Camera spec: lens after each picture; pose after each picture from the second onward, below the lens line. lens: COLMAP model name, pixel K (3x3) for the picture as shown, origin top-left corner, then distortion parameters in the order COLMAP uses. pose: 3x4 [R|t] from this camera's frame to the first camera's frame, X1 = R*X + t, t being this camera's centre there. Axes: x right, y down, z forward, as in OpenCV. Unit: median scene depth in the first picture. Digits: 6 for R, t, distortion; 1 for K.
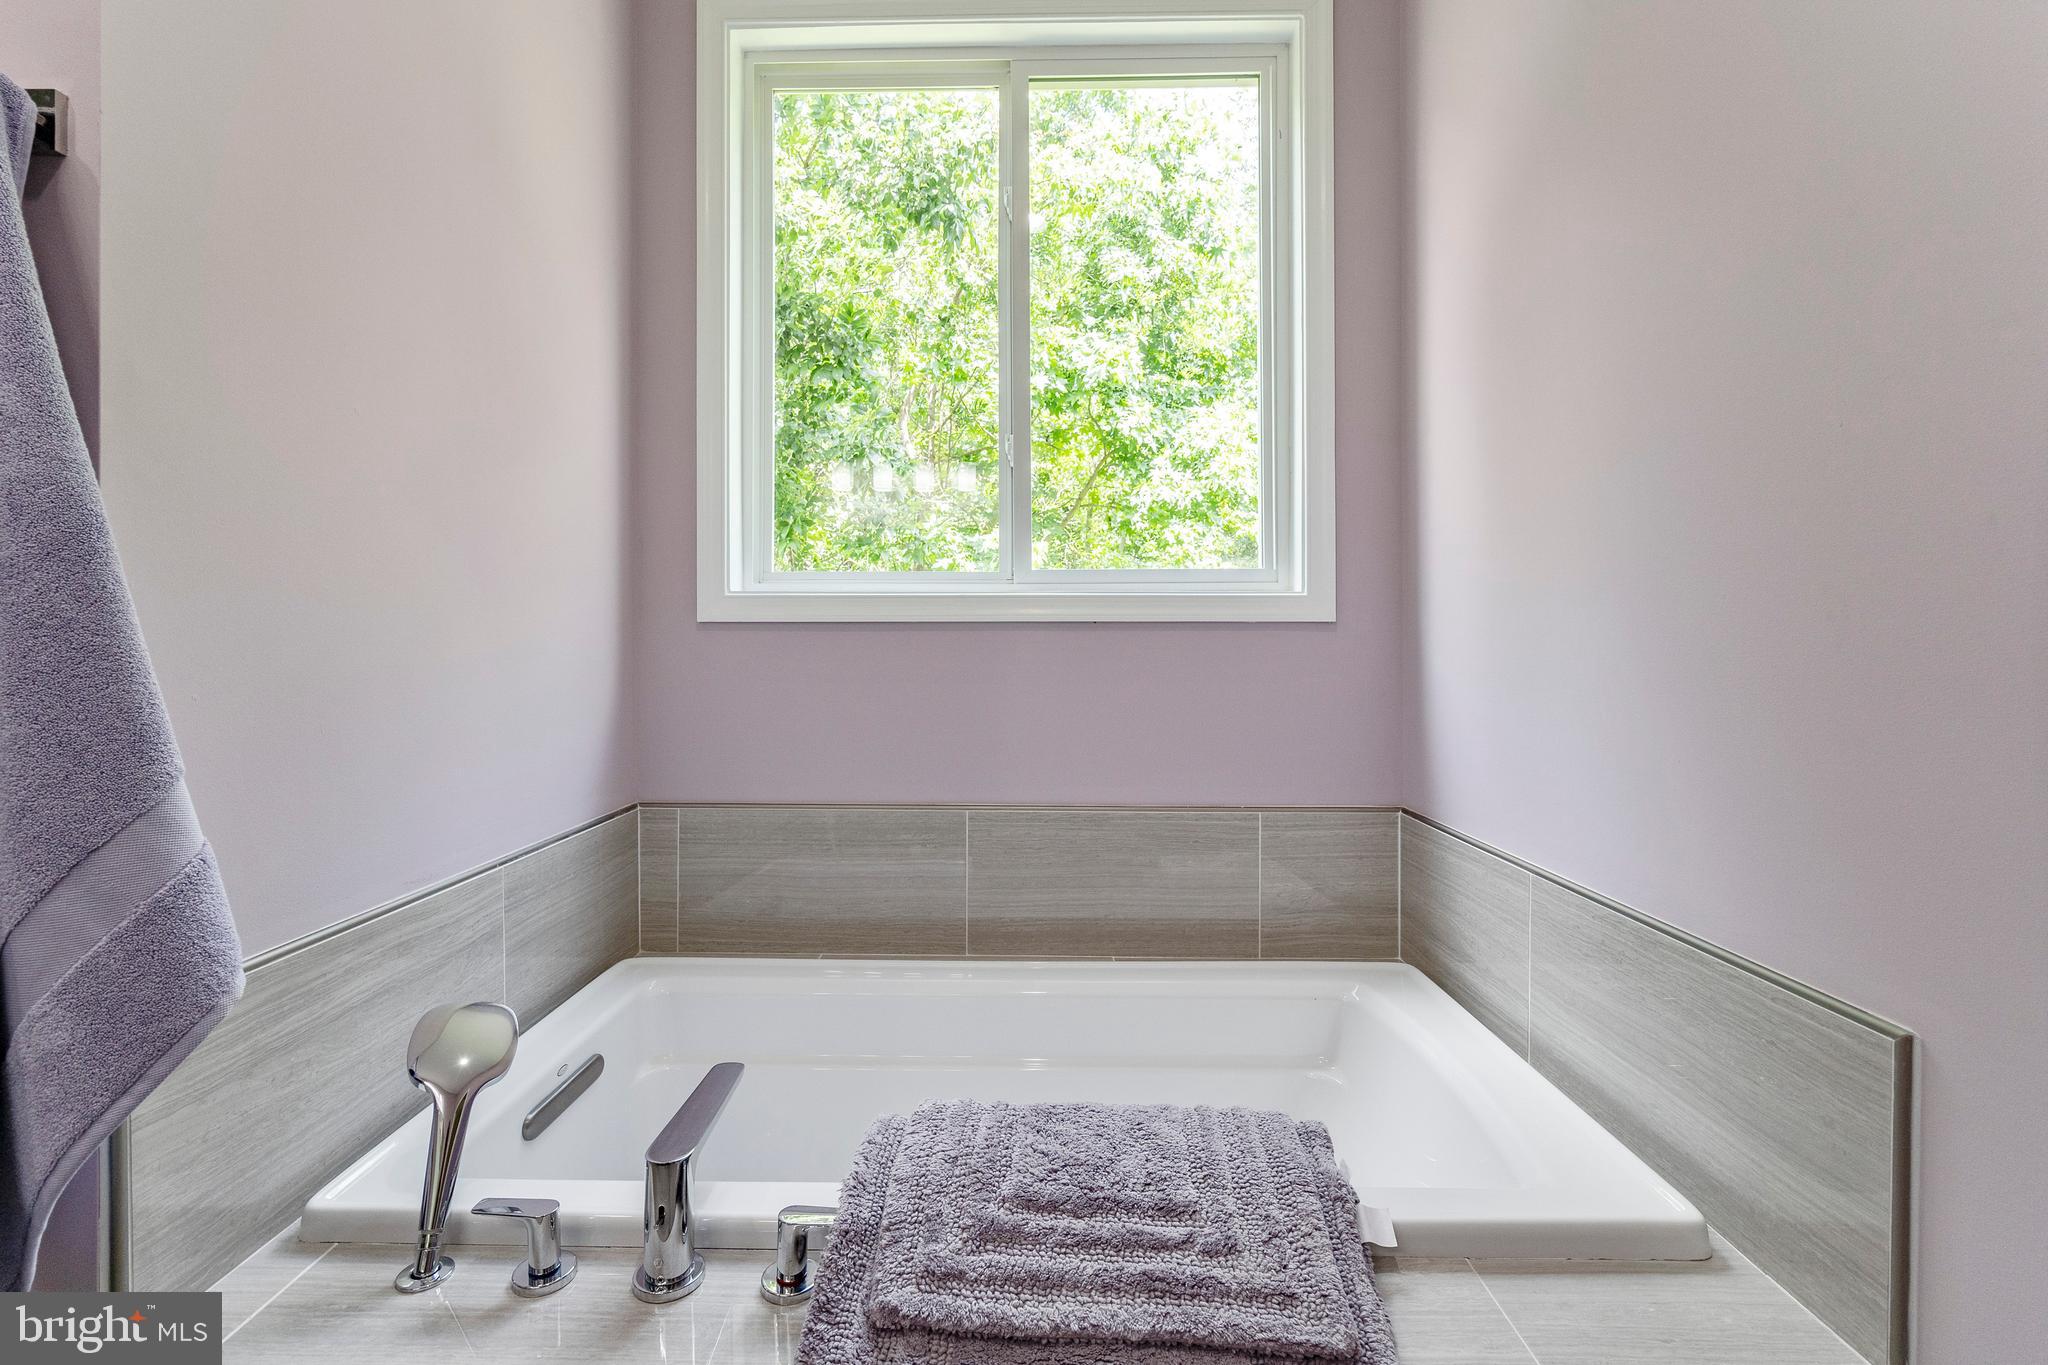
lens RADIAL K [[927.8, 0, 1007.4], [0, 927.8, 655.1], [0, 0, 1]] dist [-0.002133, 0.000765]
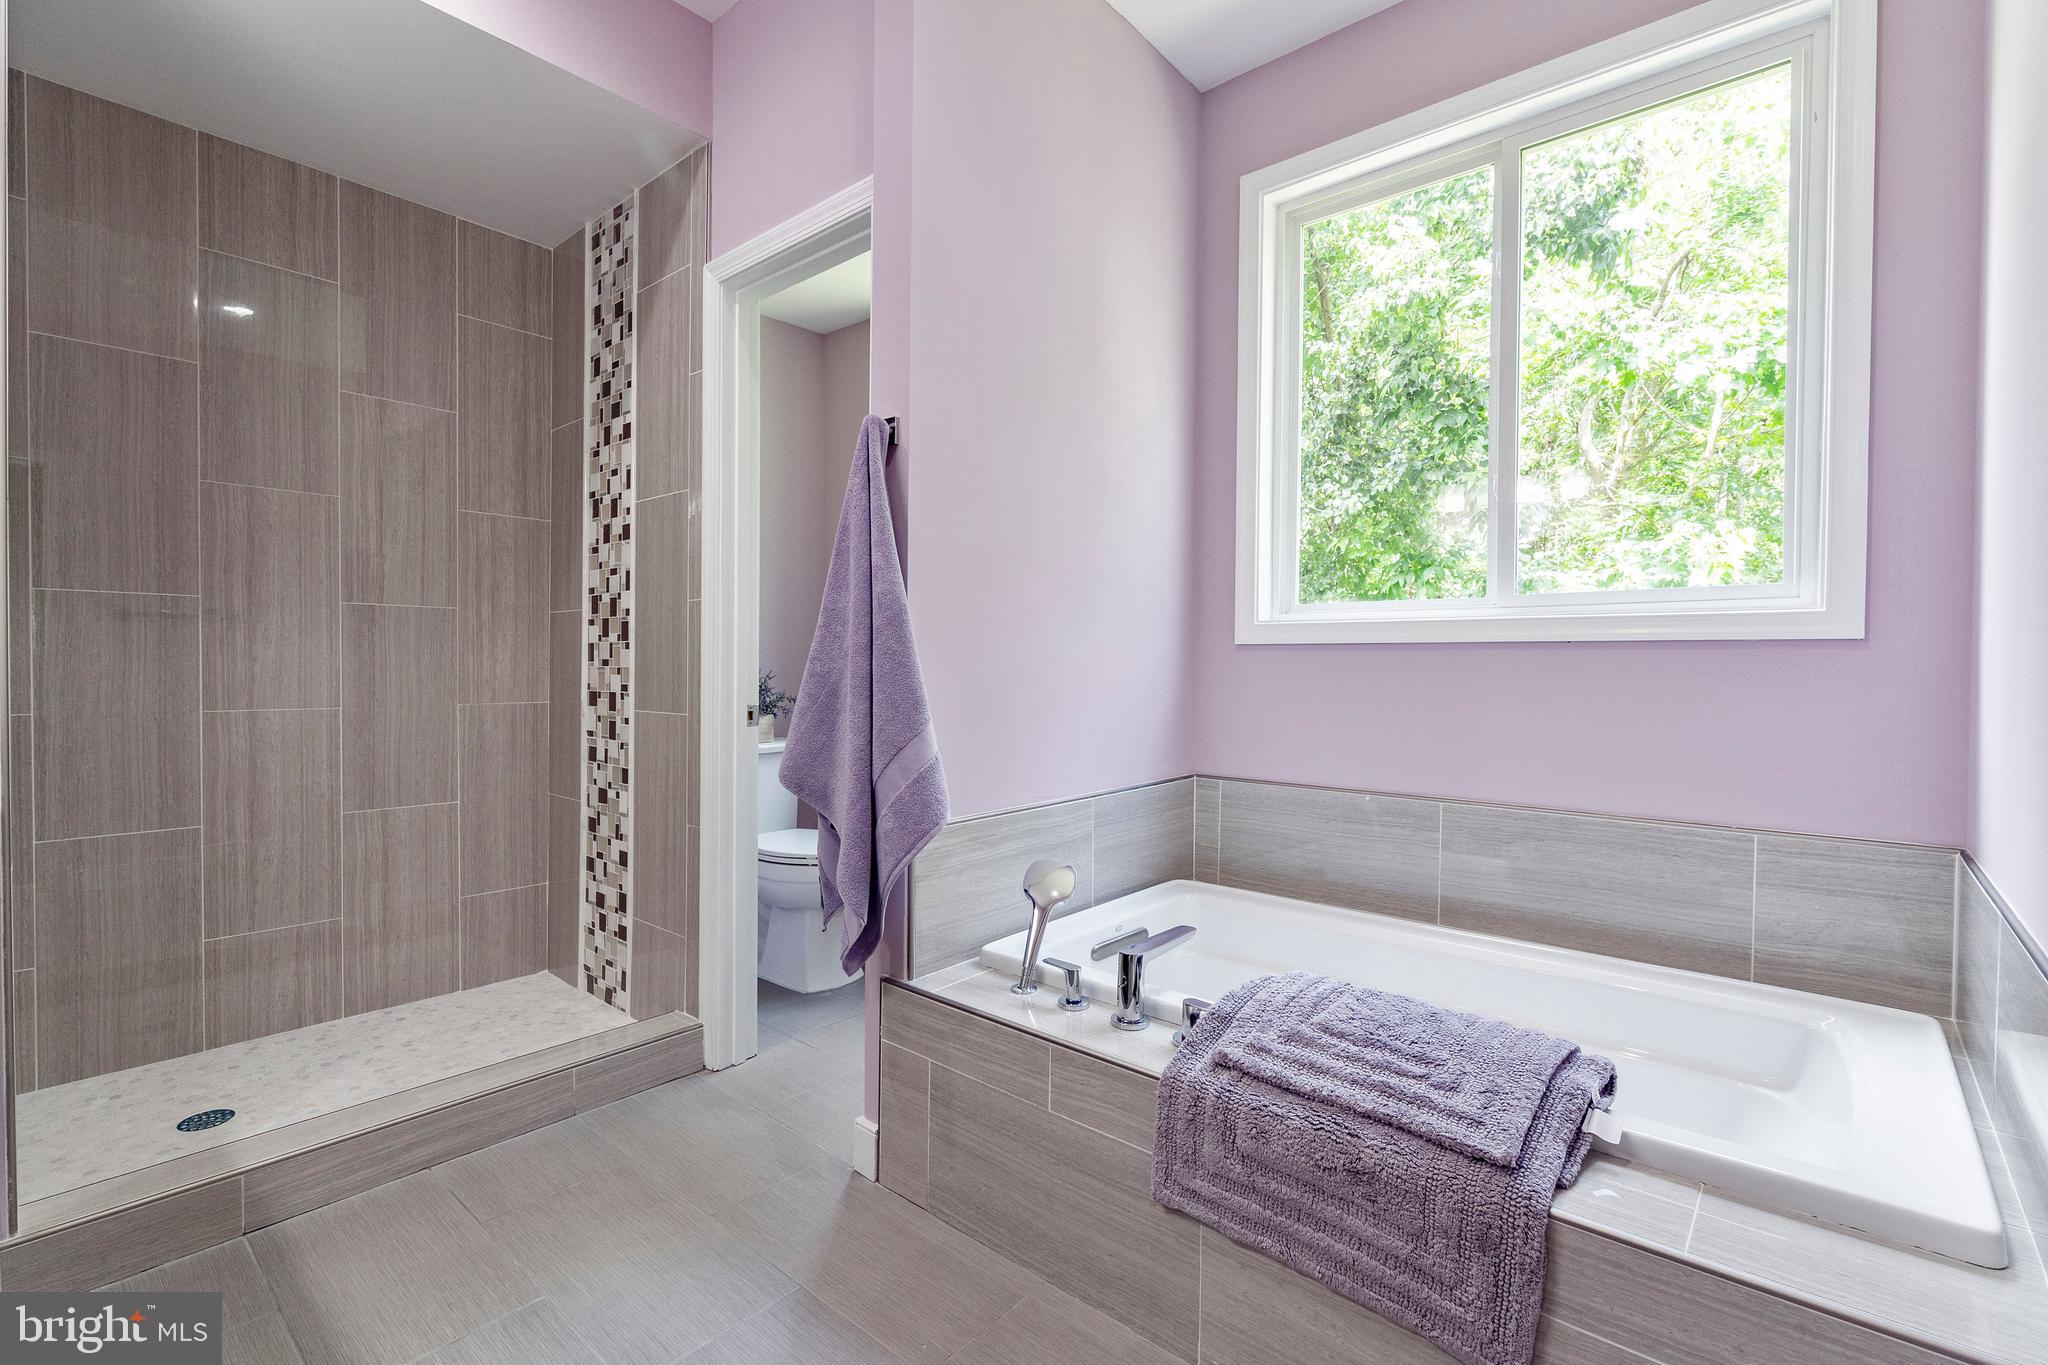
lens RADIAL K [[927.8, 0, 1025.5], [0, 927.8, 673.9], [0, 0, 1]] dist [-0.002133, 0.000765]
pose [[0.769883, 0.012856, -0.638055, 0.597239], [-0.009350, 0.999917, 0.008866, -0.002914], [0.638116, -0.000860, 0.769940, -0.482512]]
